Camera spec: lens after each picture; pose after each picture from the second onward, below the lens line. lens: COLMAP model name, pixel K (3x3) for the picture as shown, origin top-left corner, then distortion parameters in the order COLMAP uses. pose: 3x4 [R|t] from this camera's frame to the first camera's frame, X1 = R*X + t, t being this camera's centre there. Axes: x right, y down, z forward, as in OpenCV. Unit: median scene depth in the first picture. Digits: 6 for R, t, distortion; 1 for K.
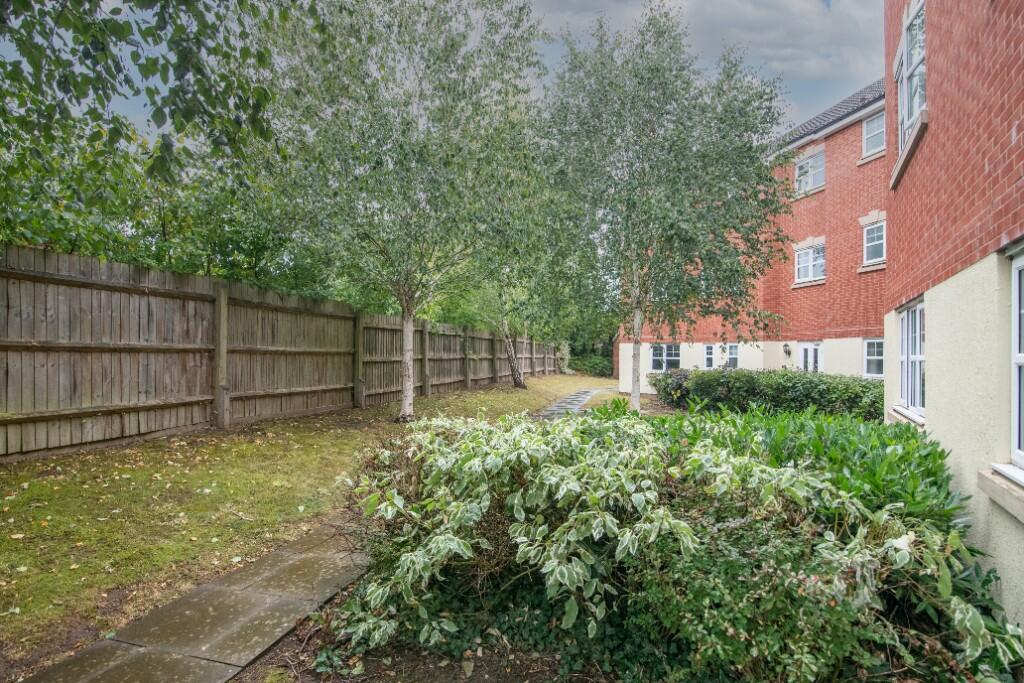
lens RADIAL K [[490.7, 0, 512.0], [0, 490.7, 341.5], [0, 0, 1]] dist [-0.004260, -0.000581]
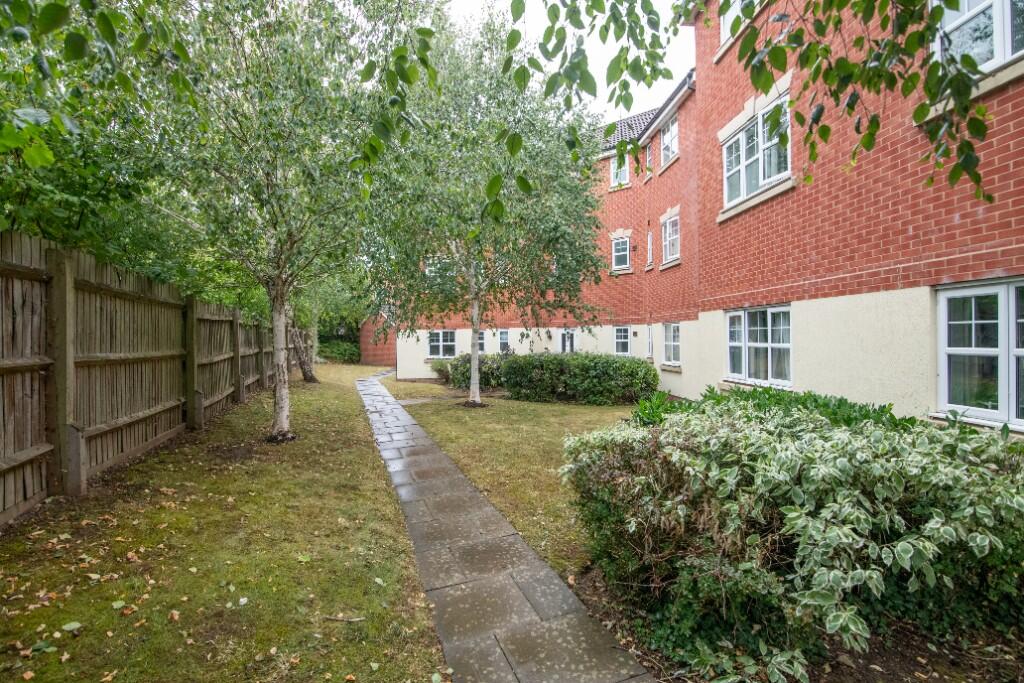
lens RADIAL K [[477.6, 0, 513.5], [0, 477.6, 331.2], [0, 0, 1]] dist [-0.003480, -0.000884]
pose [[0.820289, -0.014295, 0.571770, -0.363000], [0.006130, 0.999850, 0.016203, -0.022037], [-0.571916, -0.009786, 0.820254, 0.169058]]
